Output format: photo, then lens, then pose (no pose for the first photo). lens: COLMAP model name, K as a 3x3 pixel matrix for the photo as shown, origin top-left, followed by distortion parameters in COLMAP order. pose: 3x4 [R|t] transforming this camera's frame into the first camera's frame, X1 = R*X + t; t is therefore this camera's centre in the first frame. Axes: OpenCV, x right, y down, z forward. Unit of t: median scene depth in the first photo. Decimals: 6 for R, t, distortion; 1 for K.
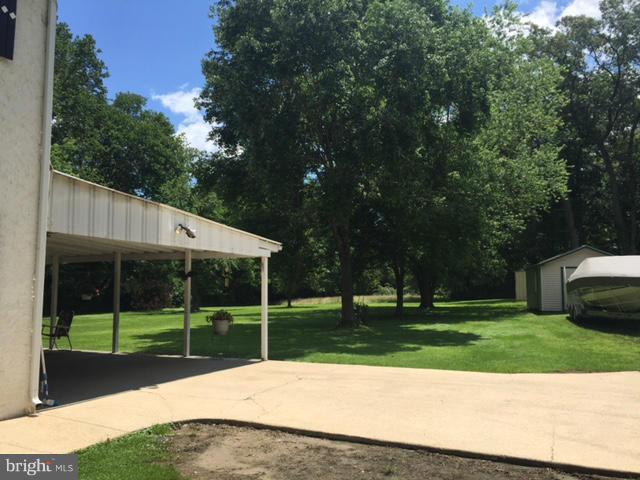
lens RADIAL K [[540.7, 0, 320.0], [0, 540.7, 240.0], [0, 0, 1]] dist [0.041086, -0.001389]
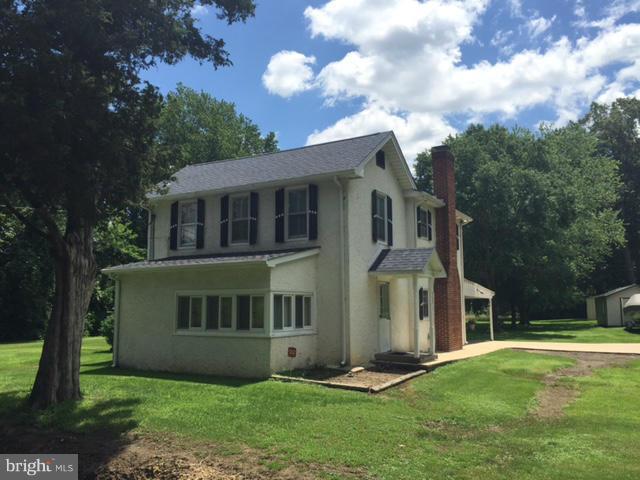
lens RADIAL K [[550.3, 0, 320.0], [0, 550.3, 240.0], [0, 0, 1]] dist [0.005009, 0.002982]
pose [[0.996015, -0.008475, -0.088785, -0.217733], [0.005235, 0.999314, -0.036664, -0.049175], [0.089035, 0.036053, 0.995376, -0.523708]]
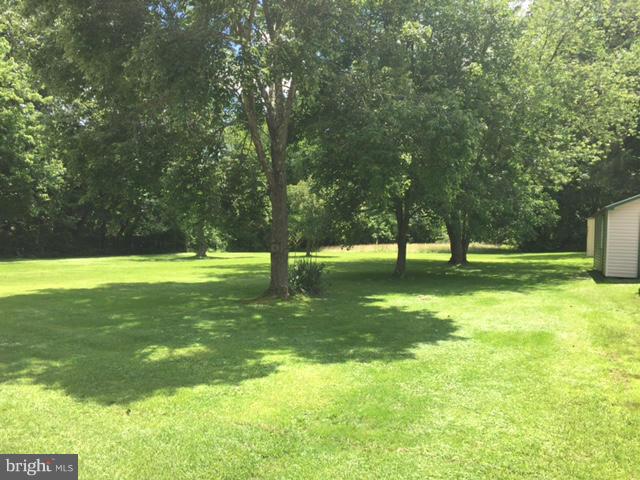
lens RADIAL K [[550.3, 0, 320.0], [0, 550.3, 240.0], [0, 0, 1]] dist [0.005009, 0.002982]
pose [[0.989278, 0.021525, -0.144451, 0.117854], [-0.006746, 0.994758, 0.102030, 0.013280], [0.145890, -0.099962, 0.984238, 0.212180]]
